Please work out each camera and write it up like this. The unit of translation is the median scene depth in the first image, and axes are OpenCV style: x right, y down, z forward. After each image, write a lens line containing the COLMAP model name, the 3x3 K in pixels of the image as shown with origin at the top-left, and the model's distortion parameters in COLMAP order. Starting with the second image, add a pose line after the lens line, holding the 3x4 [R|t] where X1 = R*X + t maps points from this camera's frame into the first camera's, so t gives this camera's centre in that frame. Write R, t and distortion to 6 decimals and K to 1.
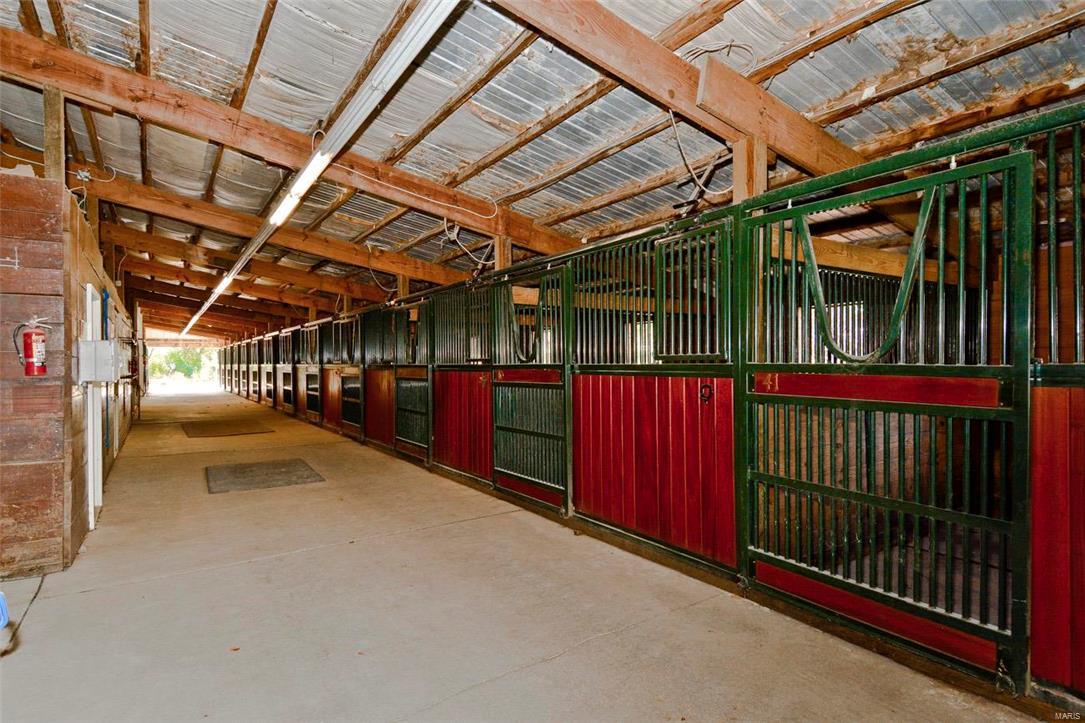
lens RADIAL K [[568.3, 0, 542.5], [0, 568.3, 361.5], [0, 0, 1]] dist [0.002502, 0.000691]
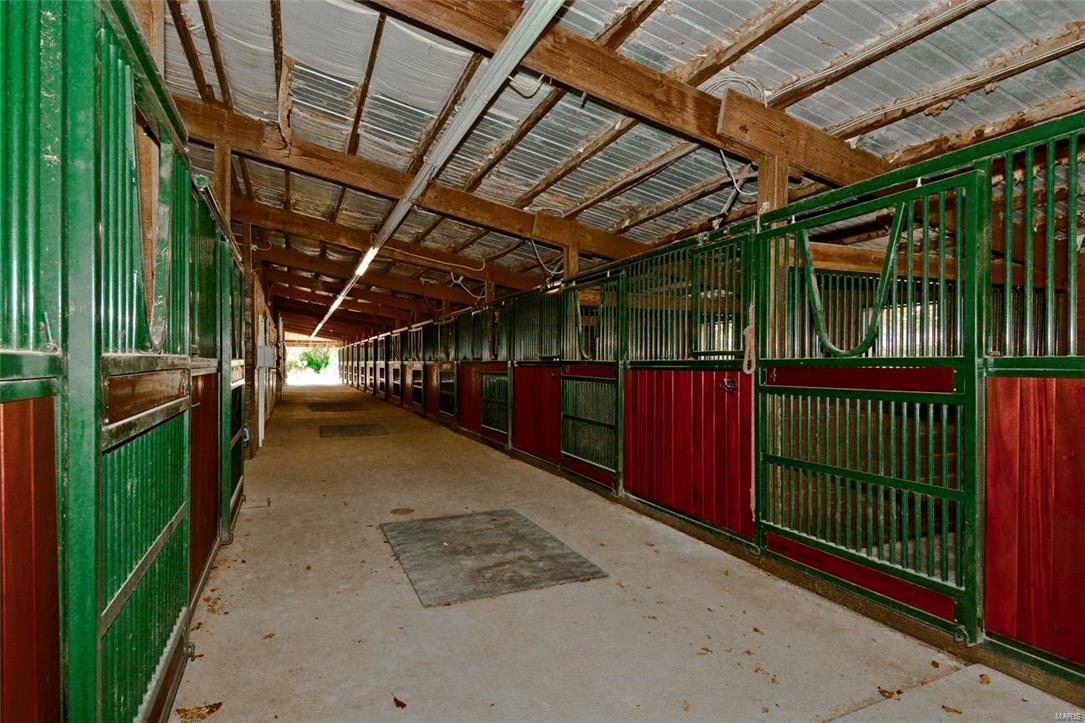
lens RADIAL K [[592.7, 0, 542.5], [0, 592.7, 361.5], [0, 0, 1]] dist [-0.002417, -0.000004]
pose [[0.980753, -0.001811, -0.195244, 0.133634], [0.002966, 0.999980, 0.005623, -0.000950], [0.195230, -0.006094, 0.980739, -0.200136]]
